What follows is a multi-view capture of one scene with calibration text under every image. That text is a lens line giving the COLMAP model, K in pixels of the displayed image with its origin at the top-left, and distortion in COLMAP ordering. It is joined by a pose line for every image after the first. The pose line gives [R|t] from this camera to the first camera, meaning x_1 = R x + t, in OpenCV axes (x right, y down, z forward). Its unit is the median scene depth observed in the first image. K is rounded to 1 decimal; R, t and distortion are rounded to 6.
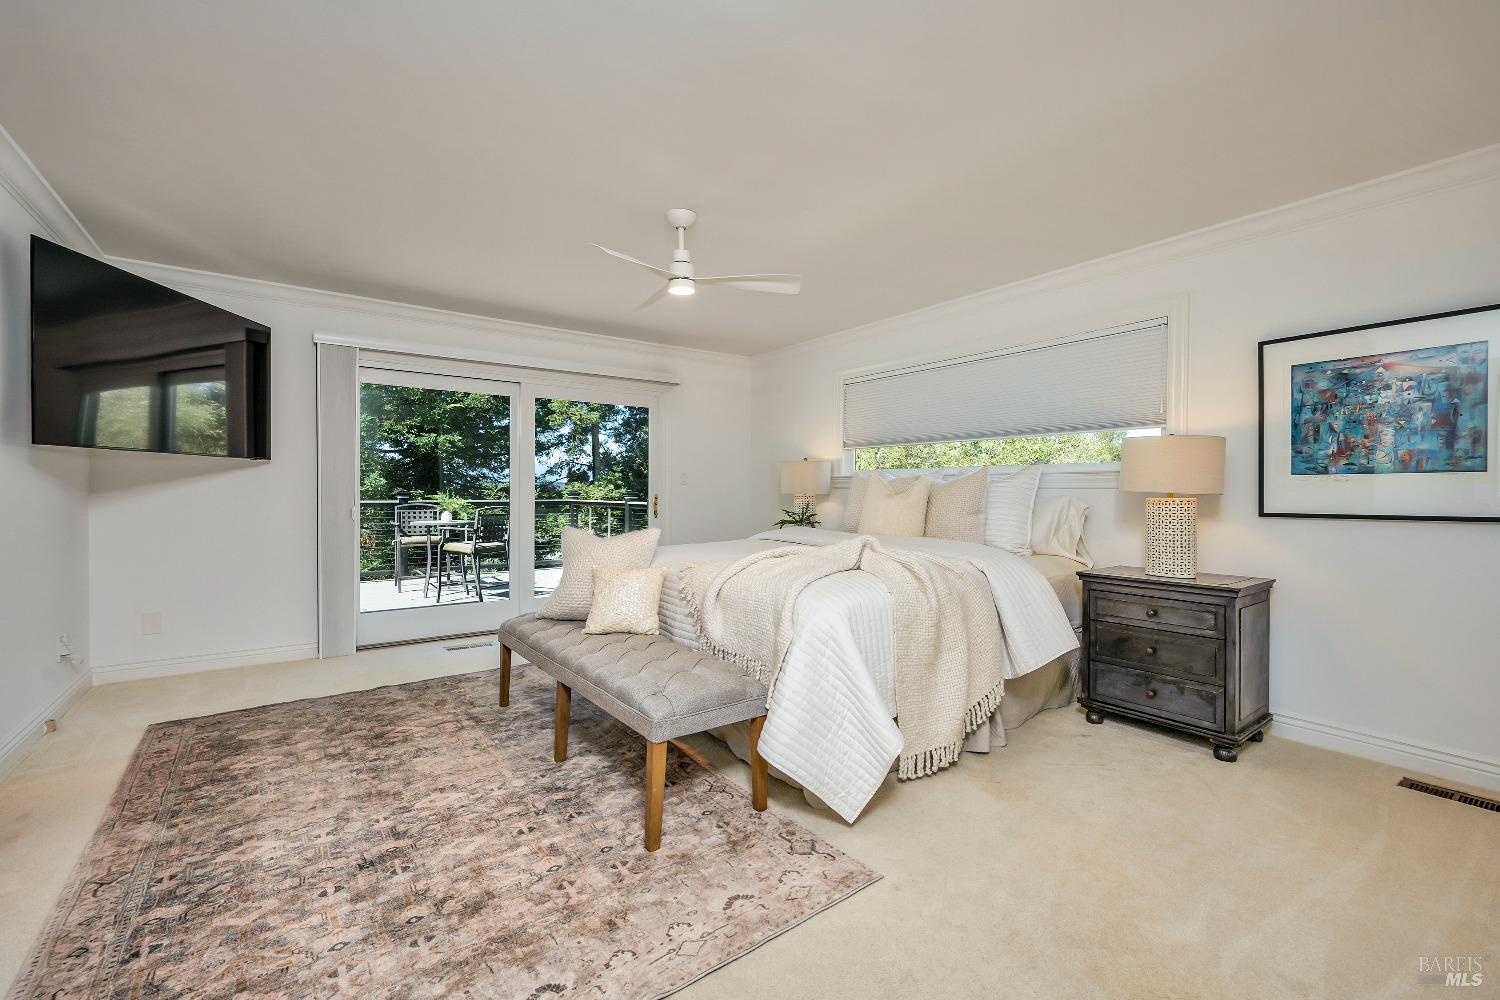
lens RADIAL K [[619.9, 0, 750.0], [0, 619.9, 500.0], [0, 0, 1]] dist [0.000434, -0.000125]
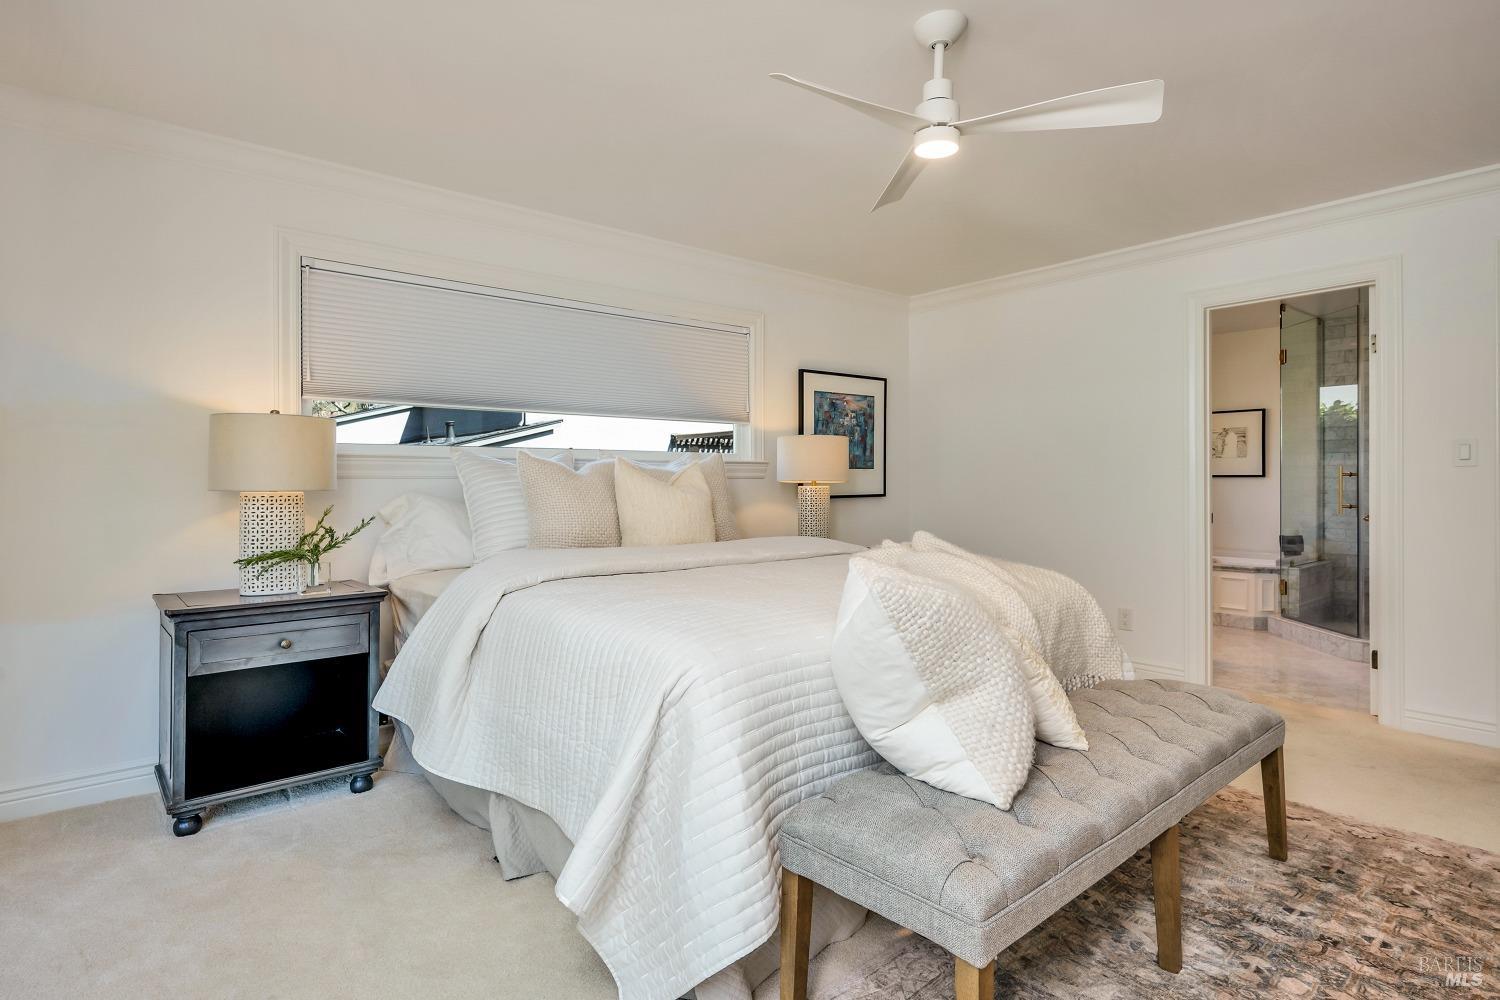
lens RADIAL K [[788.0, 0, 750.0], [0, 788.0, 500.0], [0, 0, 1]] dist [0.000397, -0.000123]
pose [[-0.067630, -0.020860, 0.997492, -0.916161], [0.019144, 0.999570, 0.022201, -0.012137], [-0.997527, 0.020598, -0.067201, 1.295354]]
